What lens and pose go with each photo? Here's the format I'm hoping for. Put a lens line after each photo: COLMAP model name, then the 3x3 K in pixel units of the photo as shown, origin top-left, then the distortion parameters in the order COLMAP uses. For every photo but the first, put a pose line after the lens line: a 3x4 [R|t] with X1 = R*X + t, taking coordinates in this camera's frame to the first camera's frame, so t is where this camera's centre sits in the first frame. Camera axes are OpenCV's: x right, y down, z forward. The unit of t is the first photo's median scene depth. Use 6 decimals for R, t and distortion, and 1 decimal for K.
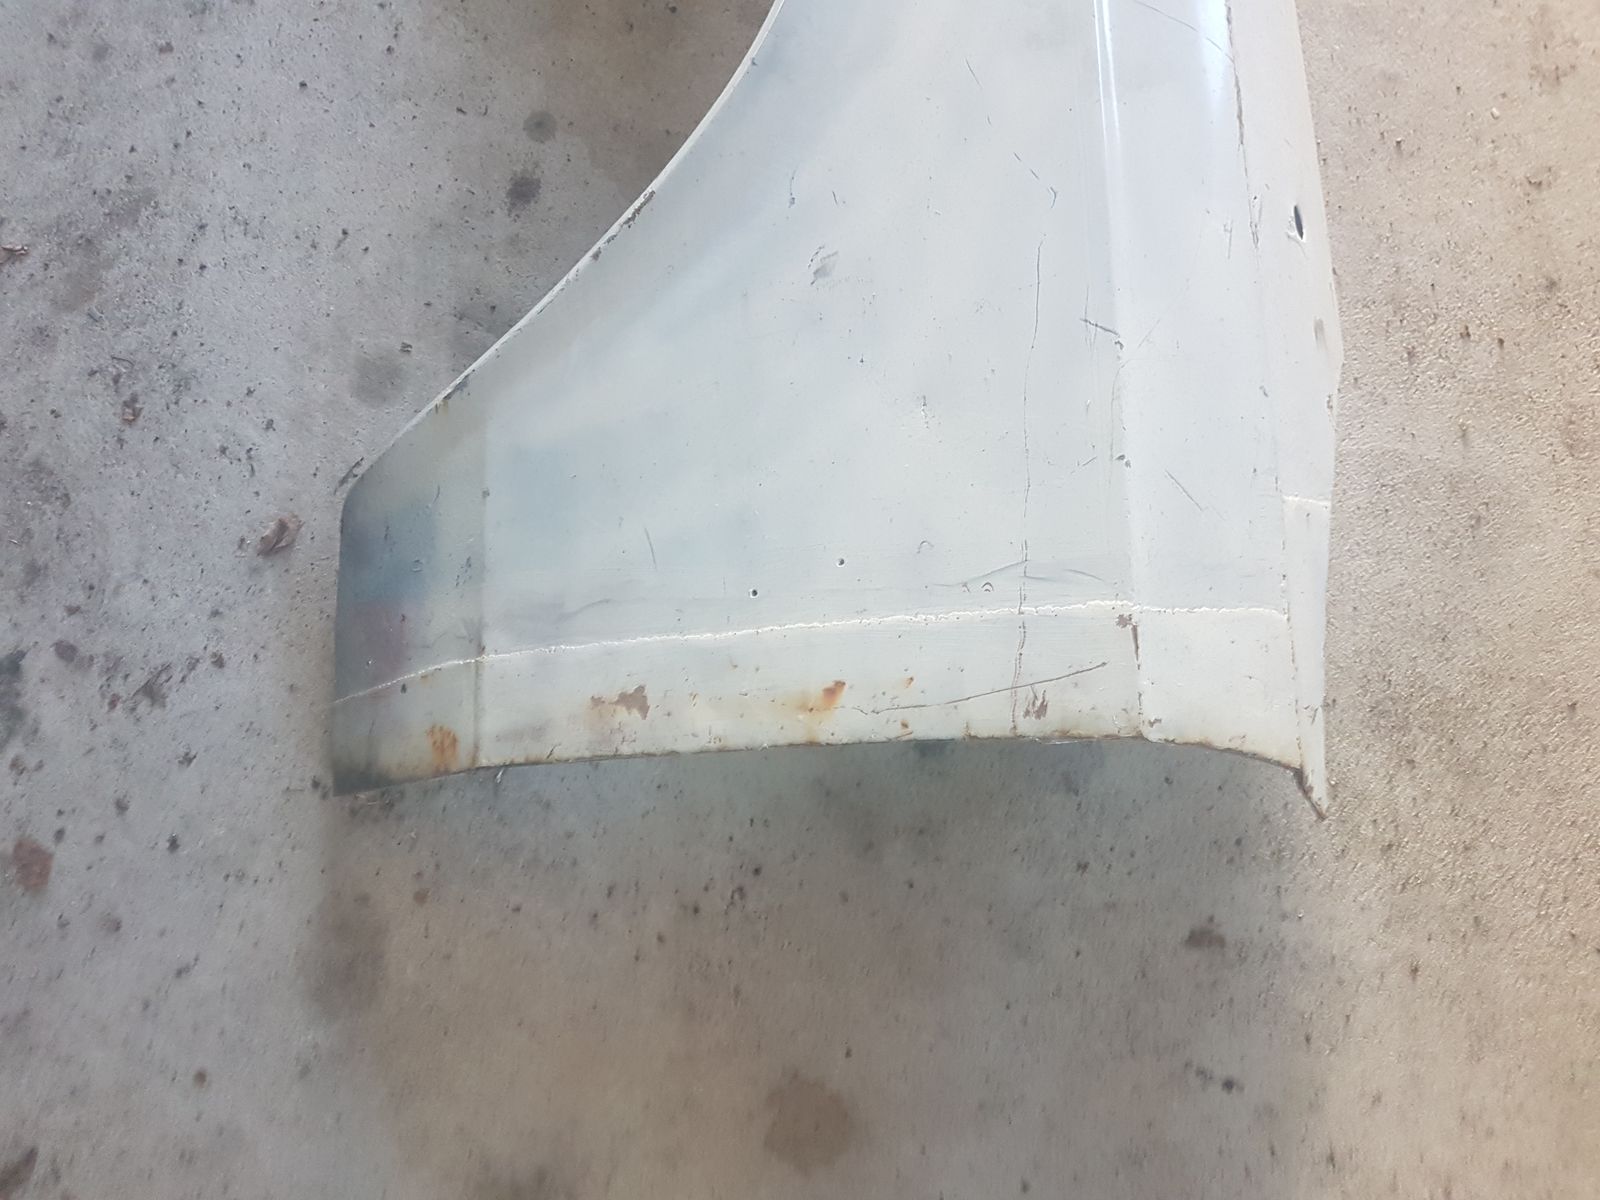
lens RADIAL K [[1311.4, 0, 789.4], [0, 1311.4, 643.4], [0, 0, 1]] dist [-0.023976, 0.024072]
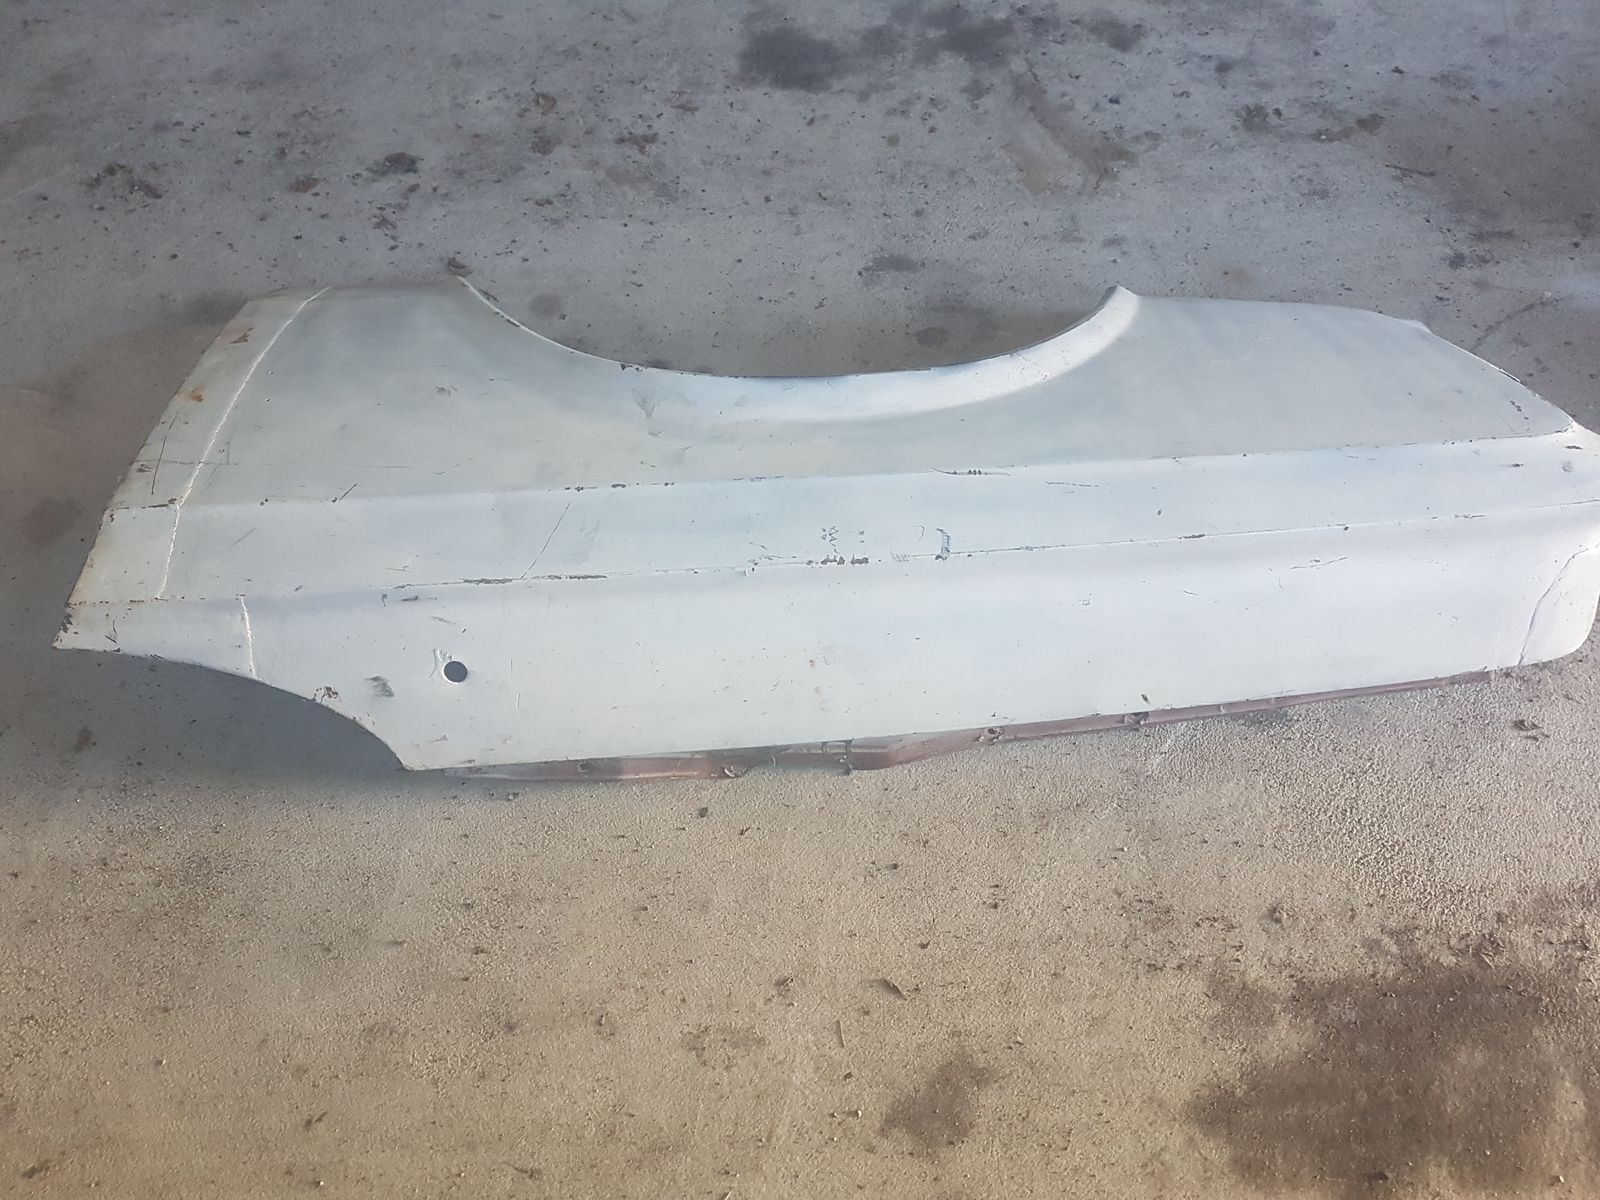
lens RADIAL K [[1311.4, 0, 797.8], [0, 1311.4, 602.2], [0, 0, 1]] dist [-0.023976, 0.024072]
pose [[-0.015366, 0.856251, -0.516332, 0.892843], [-0.981650, 0.085243, 0.170576, -0.792842], [0.190069, 0.509479, 0.839229, -0.150502]]
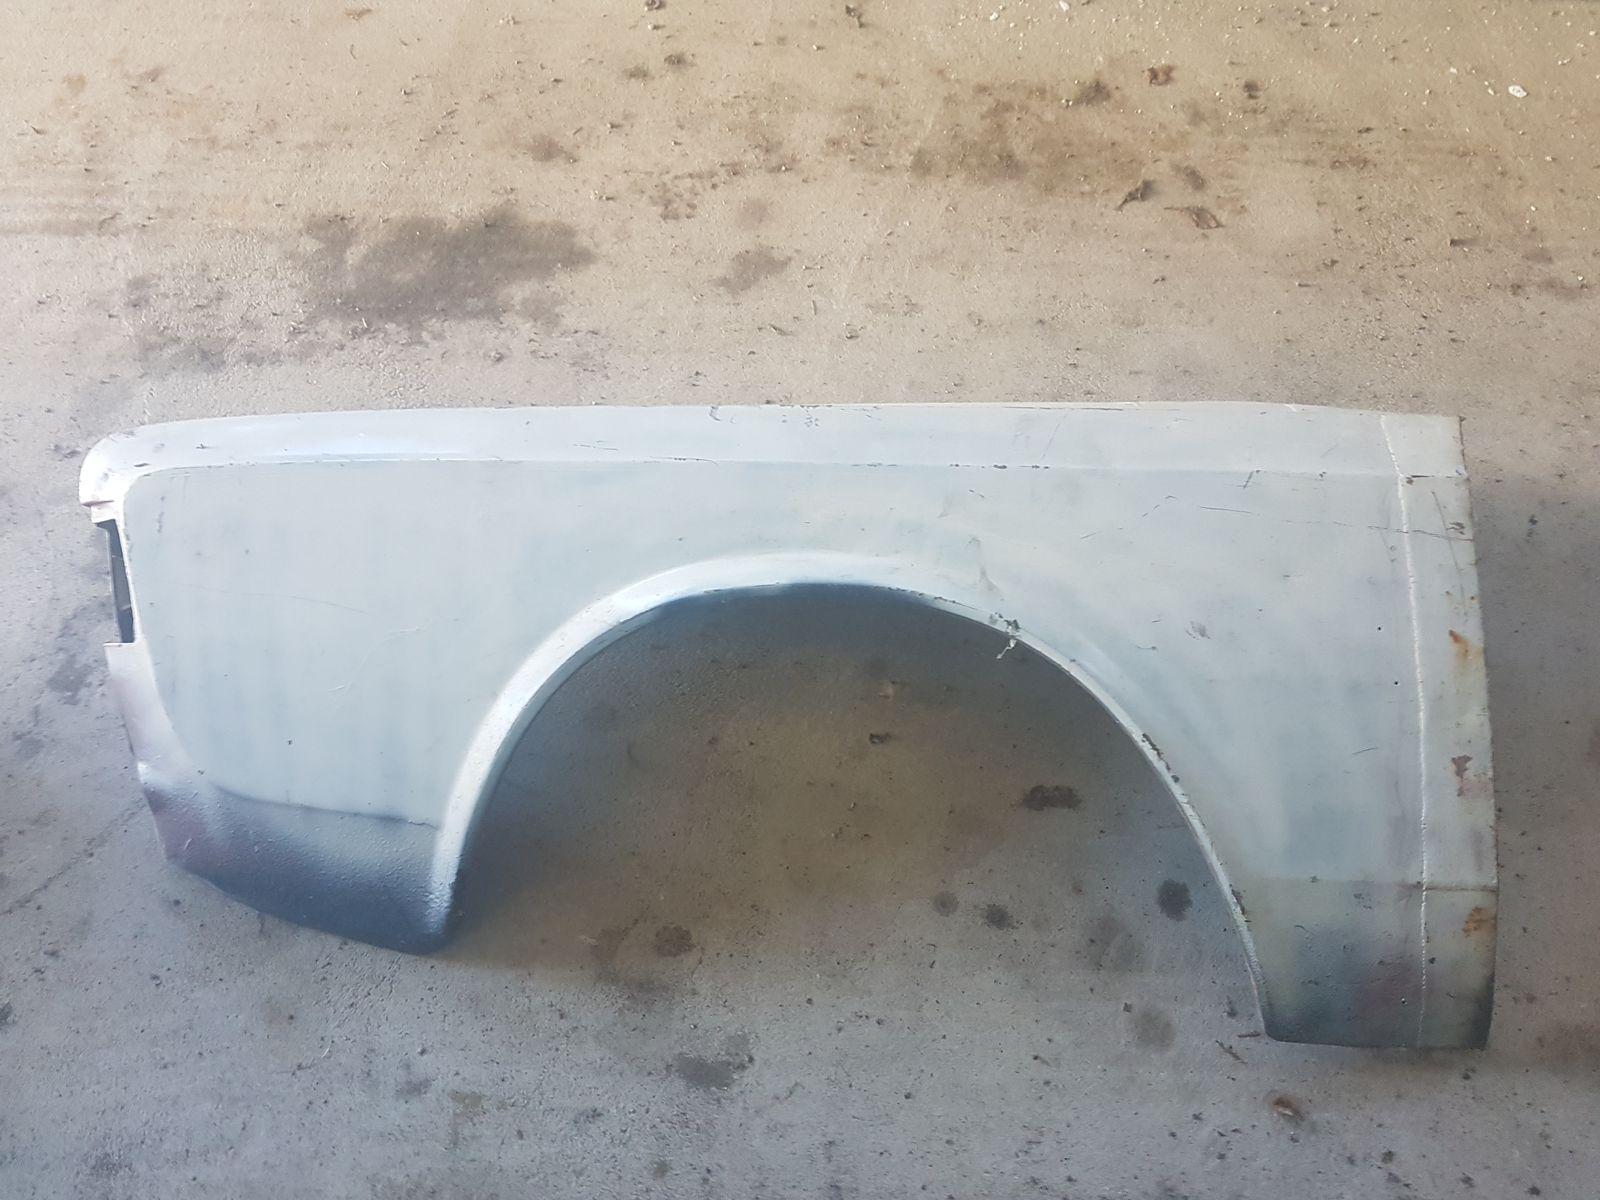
lens RADIAL K [[1311.4, 0, 798.7], [0, 1311.4, 592.3], [0, 0, 1]] dist [-0.023976, 0.024072]
pose [[0.043271, -0.876667, 0.479147, -0.589884], [0.985632, 0.115837, 0.122929, -0.786898], [-0.163271, 0.466944, 0.869084, -0.293484]]
